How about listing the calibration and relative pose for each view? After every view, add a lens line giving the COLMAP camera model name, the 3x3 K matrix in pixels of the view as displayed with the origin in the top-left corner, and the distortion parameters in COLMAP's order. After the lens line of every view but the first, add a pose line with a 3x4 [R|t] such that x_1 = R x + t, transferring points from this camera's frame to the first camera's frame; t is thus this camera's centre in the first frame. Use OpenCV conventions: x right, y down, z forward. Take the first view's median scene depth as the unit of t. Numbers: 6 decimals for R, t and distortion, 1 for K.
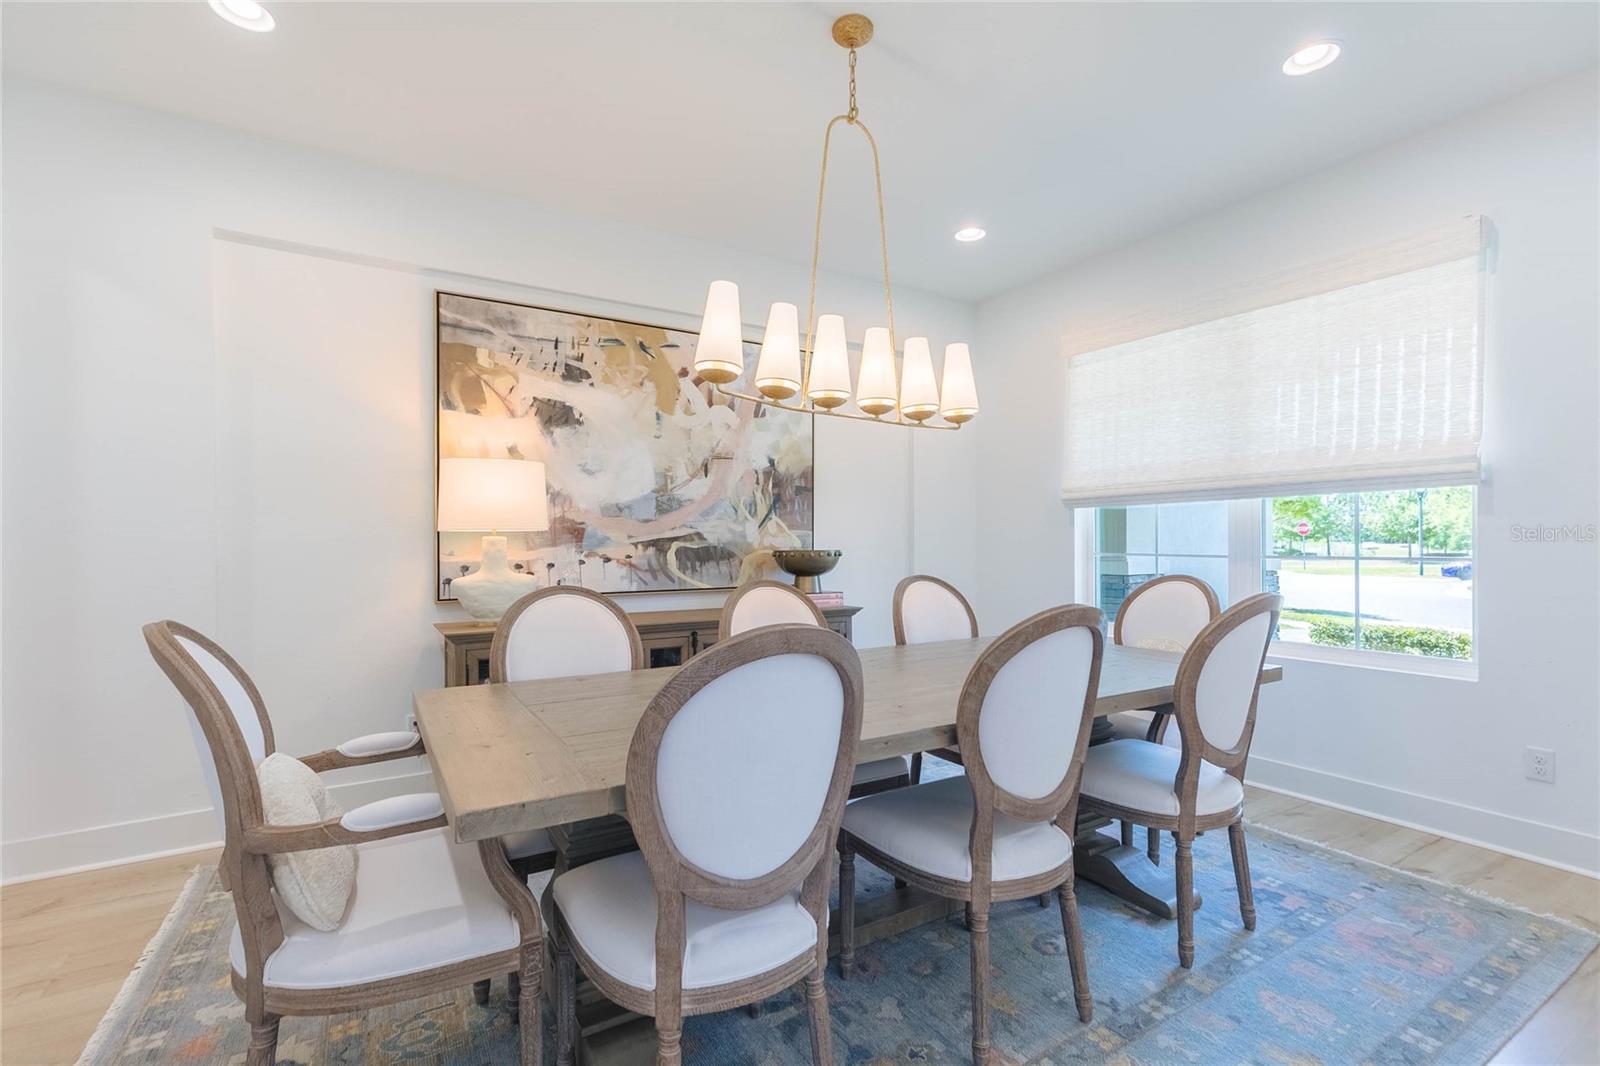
lens RADIAL K [[729.7, 0, 797.6], [0, 729.7, 532.2], [0, 0, 1]] dist [0.010294, -0.000405]
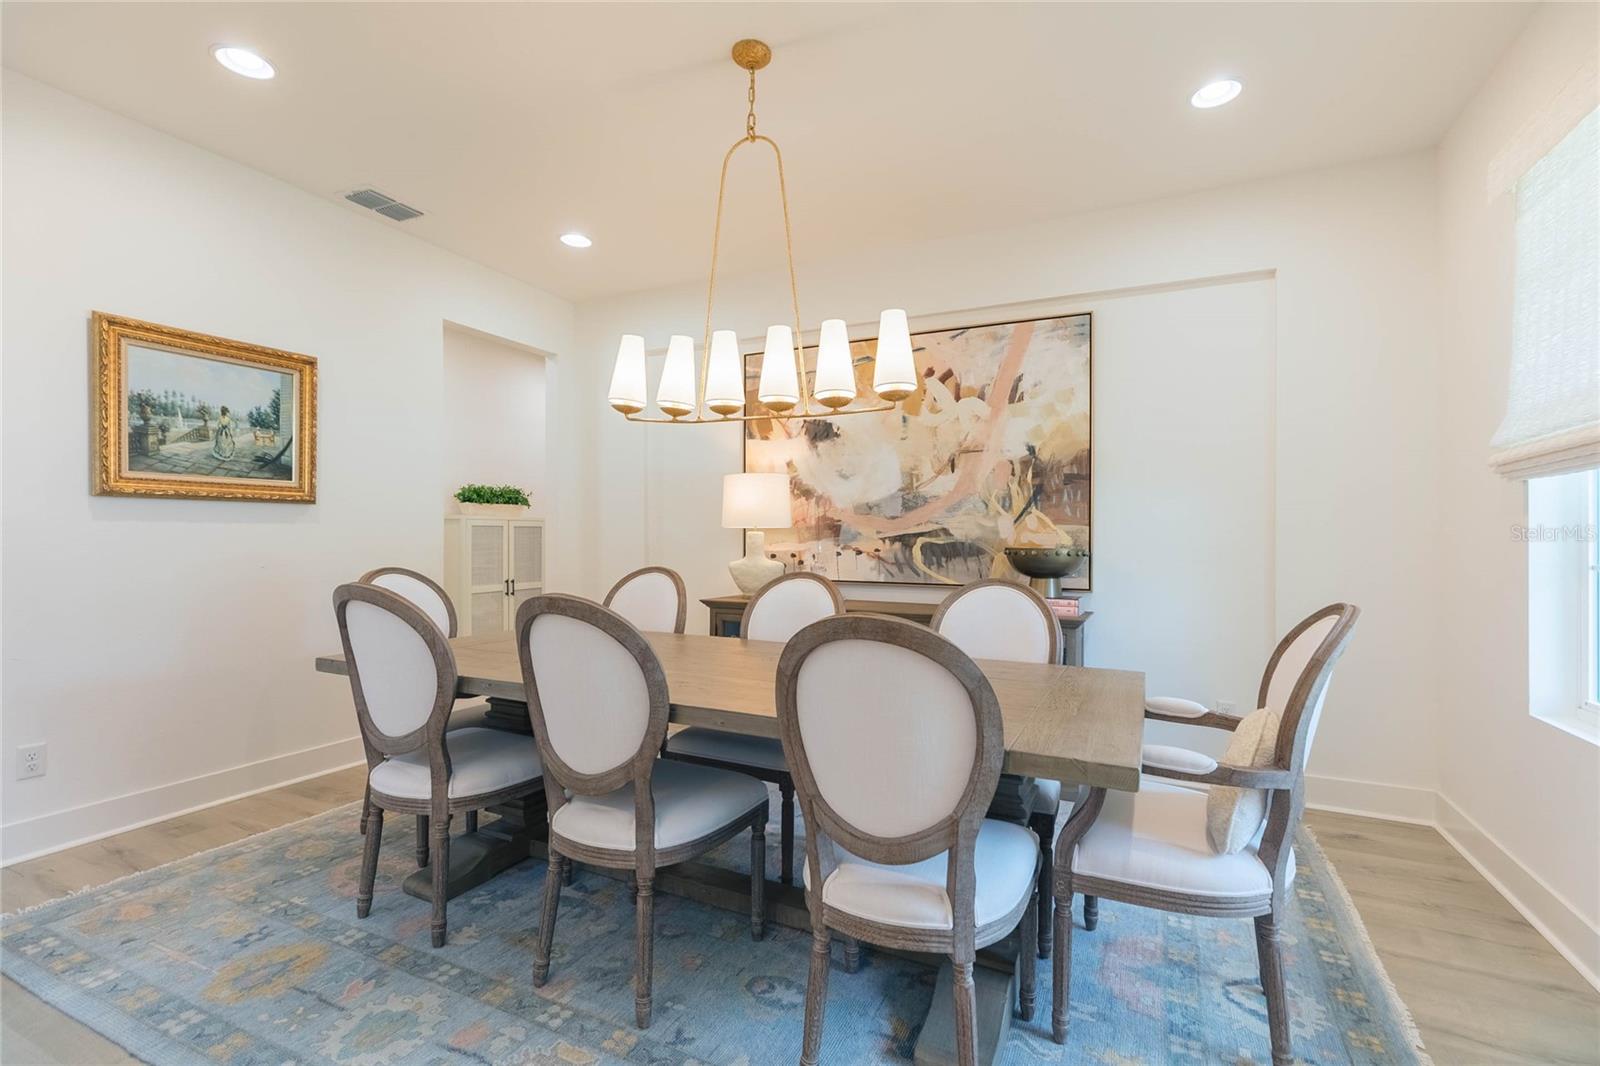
lens RADIAL K [[729.7, 0, 796.5], [0, 729.7, 542.1], [0, 0, 1]] dist [0.010294, -0.000405]
pose [[0.523595, 0.011484, -0.851890, 0.624790], [0.000845, 0.999902, 0.013999, 0.005238], [0.851967, -0.008049, 0.523534, 0.302706]]
